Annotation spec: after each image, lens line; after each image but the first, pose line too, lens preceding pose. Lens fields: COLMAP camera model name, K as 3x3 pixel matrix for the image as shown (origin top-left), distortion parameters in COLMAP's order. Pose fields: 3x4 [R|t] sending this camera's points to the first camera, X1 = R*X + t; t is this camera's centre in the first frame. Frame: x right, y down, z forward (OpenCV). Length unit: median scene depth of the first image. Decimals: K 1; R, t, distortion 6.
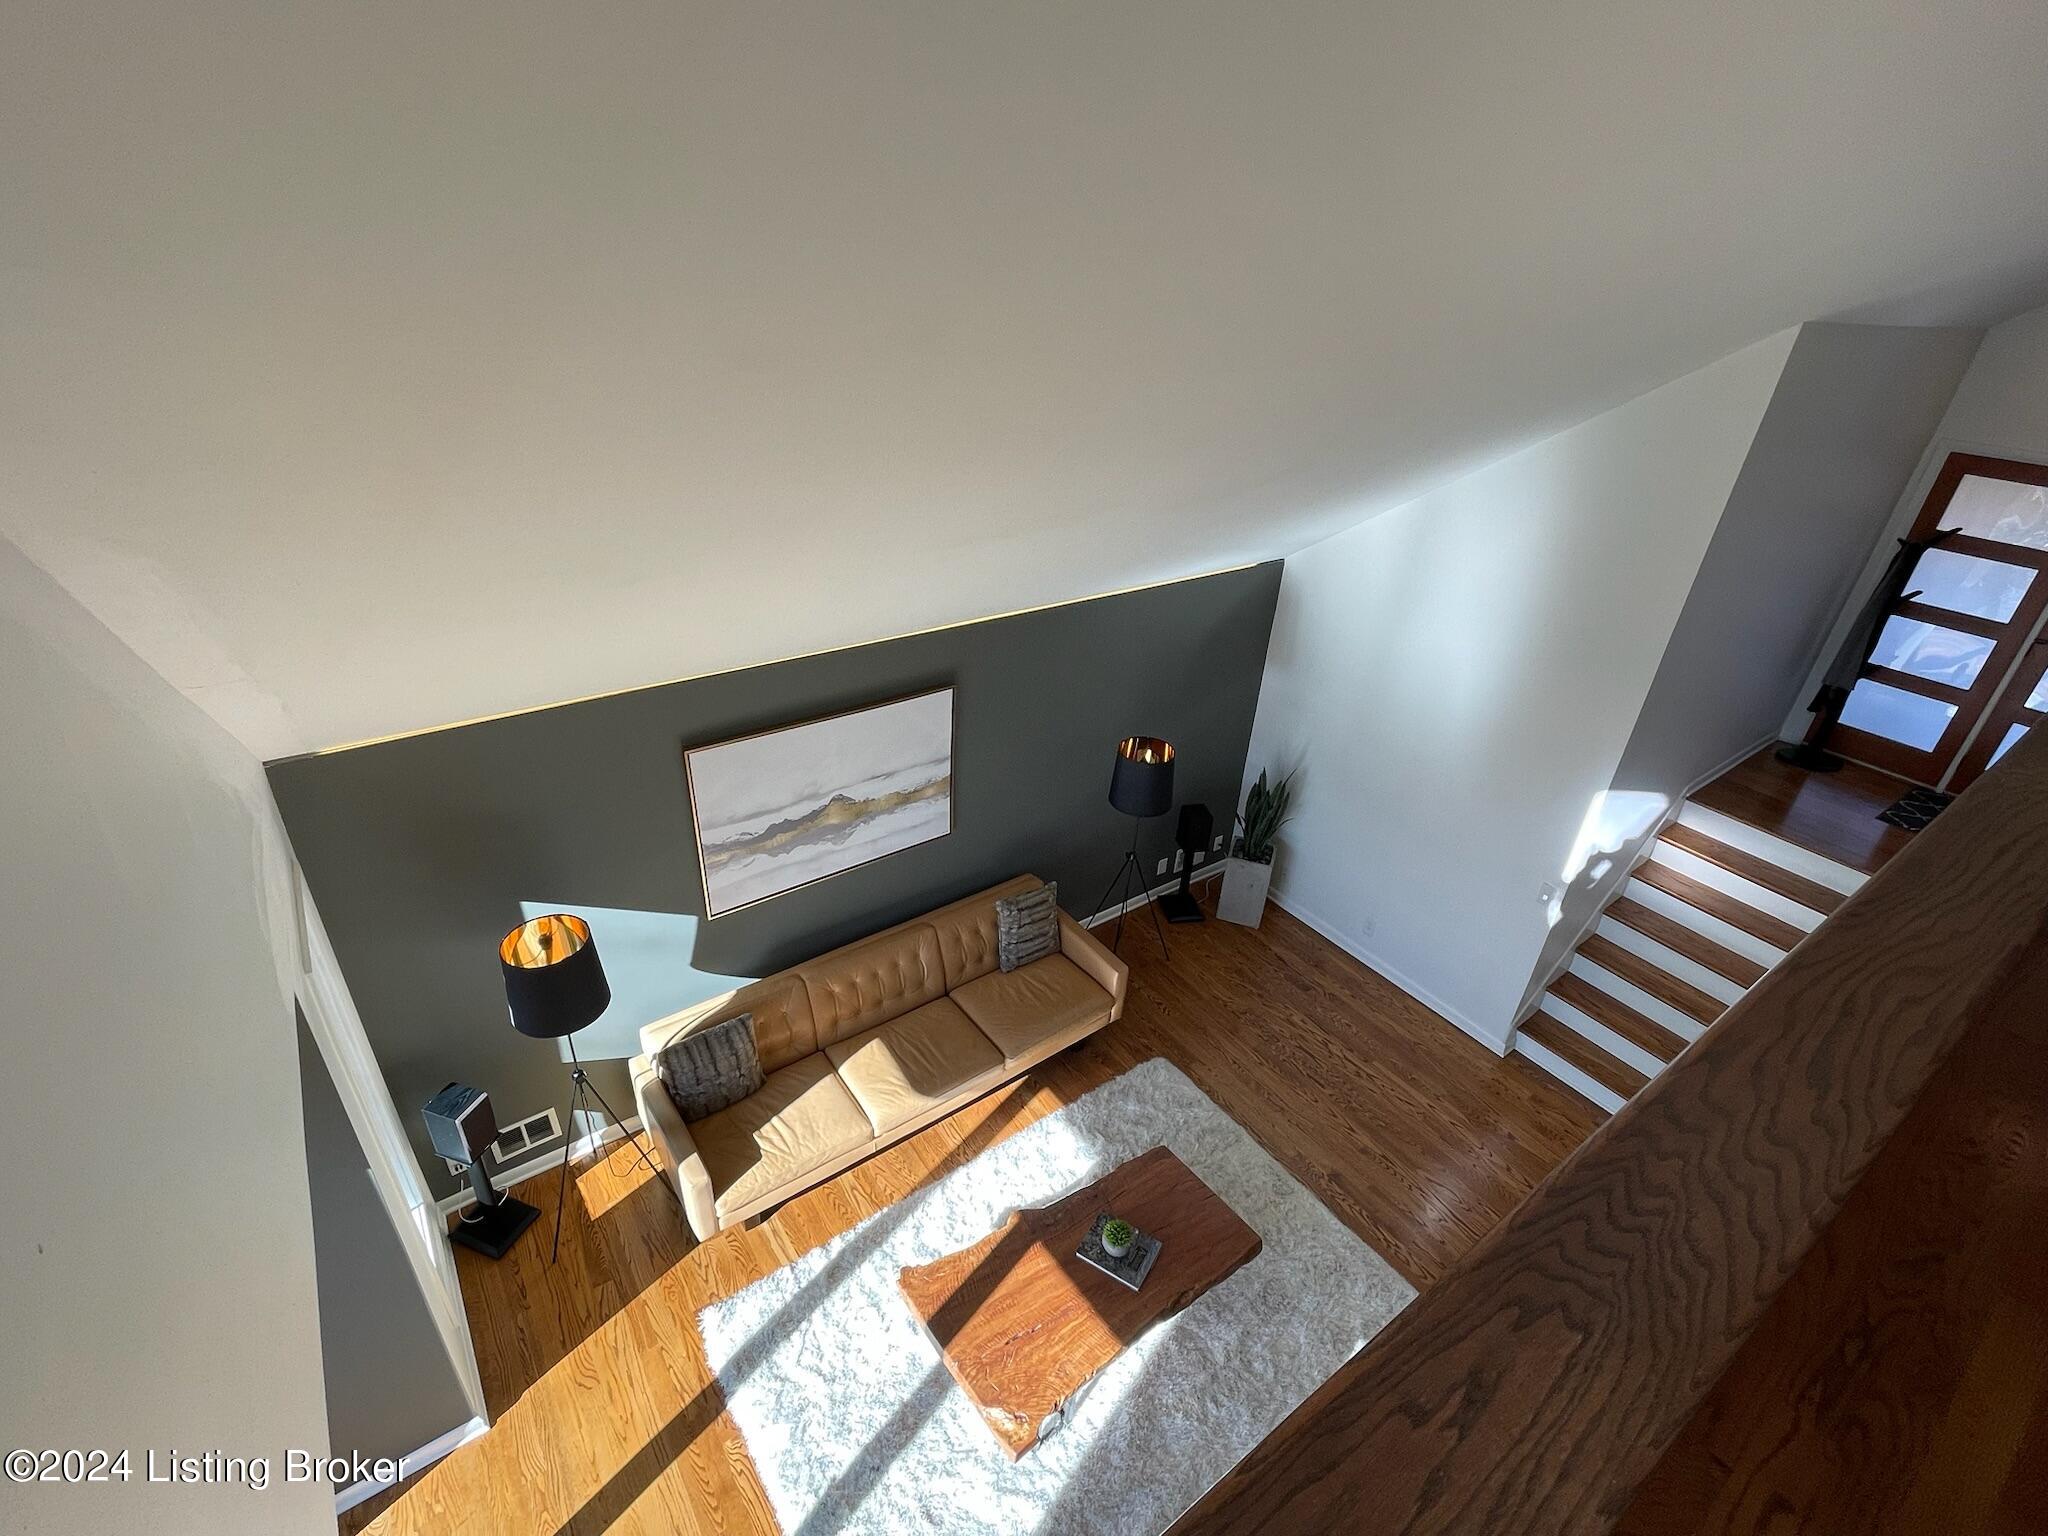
lens RADIAL K [[958.3, 0, 1024.0], [0, 958.3, 768.0], [0, 0, 1]] dist [0.004182, 0.000181]
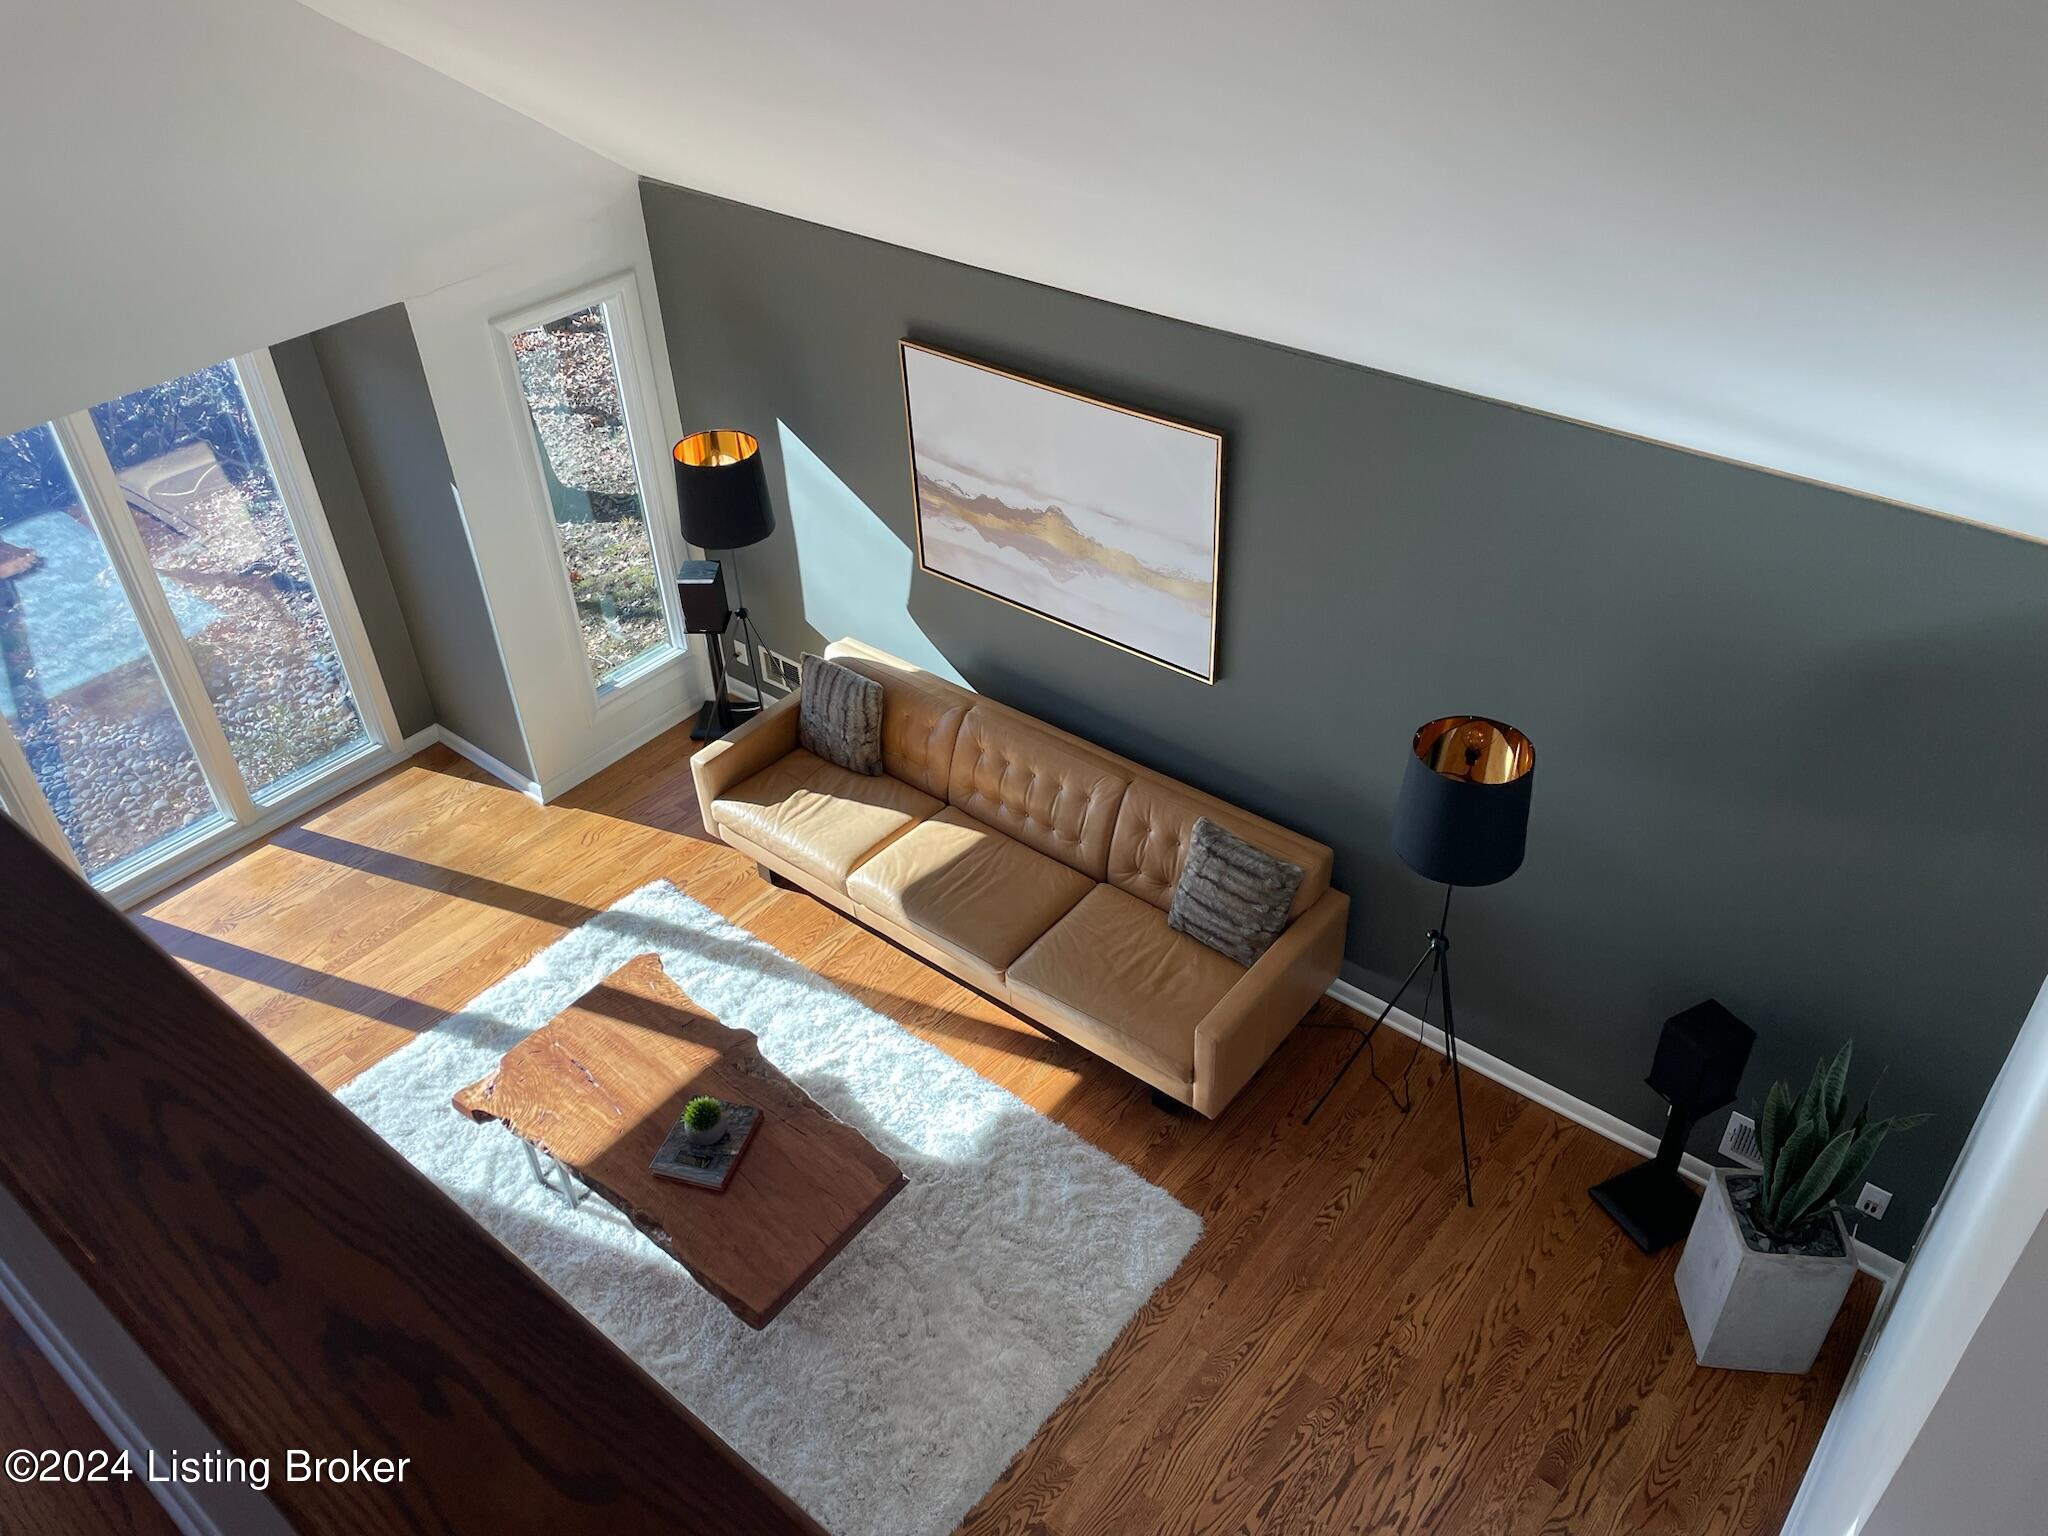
lens RADIAL K [[1533.4, 0, 1030.6], [0, 1533.4, 772.9], [0, 0, 1]] dist [0.081568, -0.105112]
pose [[0.237569, 0.532642, -0.812314, 0.830606], [-0.434554, 0.806185, 0.401534, -0.261862], [0.868749, 0.257602, 0.422986, 0.555223]]
